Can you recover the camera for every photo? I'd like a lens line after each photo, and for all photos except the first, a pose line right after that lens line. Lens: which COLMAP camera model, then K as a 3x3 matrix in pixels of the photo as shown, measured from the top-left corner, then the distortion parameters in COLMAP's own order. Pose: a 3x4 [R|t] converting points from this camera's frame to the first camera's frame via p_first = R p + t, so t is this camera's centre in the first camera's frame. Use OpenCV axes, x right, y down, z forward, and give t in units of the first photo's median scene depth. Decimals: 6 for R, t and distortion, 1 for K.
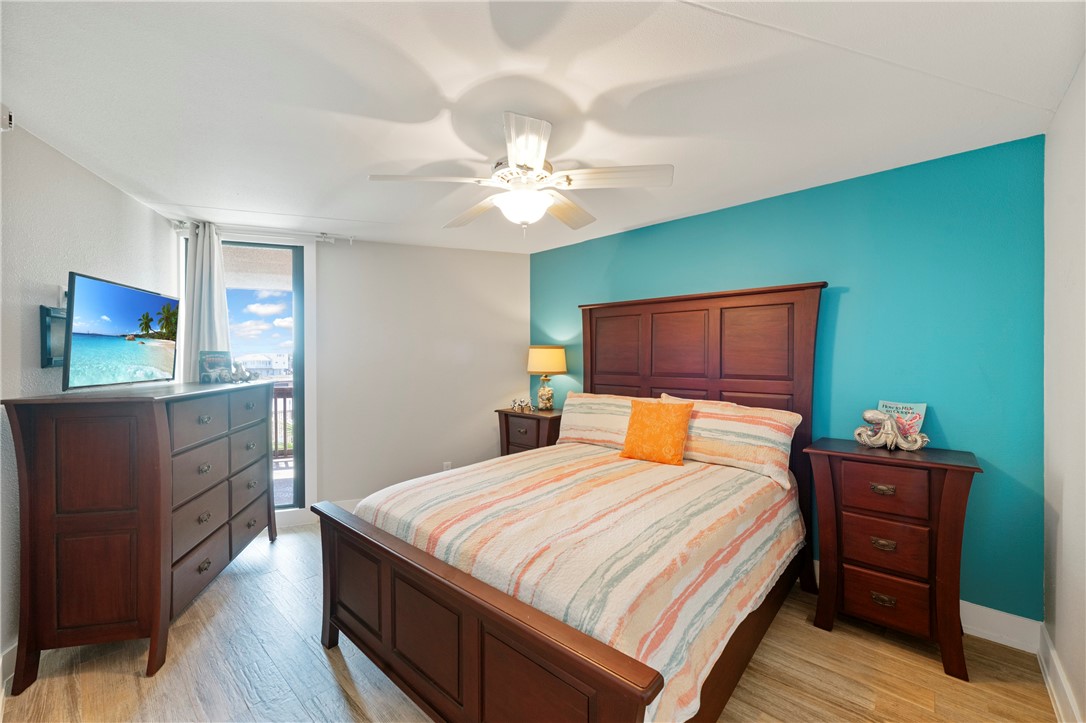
lens RADIAL K [[430.1, 0, 543.8], [0, 430.1, 362.7], [0, 0, 1]] dist [-0.002631, -0.000398]
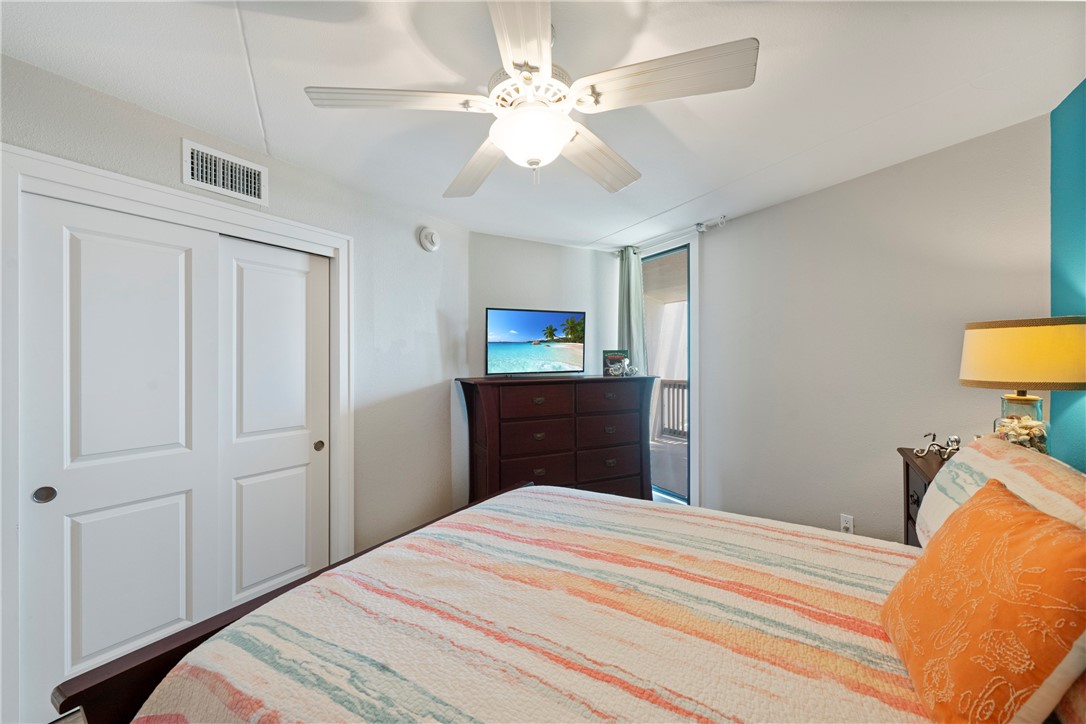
lens RADIAL K [[430.1, 0, 544.7], [0, 430.1, 356.6], [0, 0, 1]] dist [-0.002631, -0.000398]
pose [[0.184087, -0.004044, -0.982902, 0.616988], [-0.001418, 0.999989, -0.004380, -0.003064], [0.982909, 0.002200, 0.184079, 0.832253]]
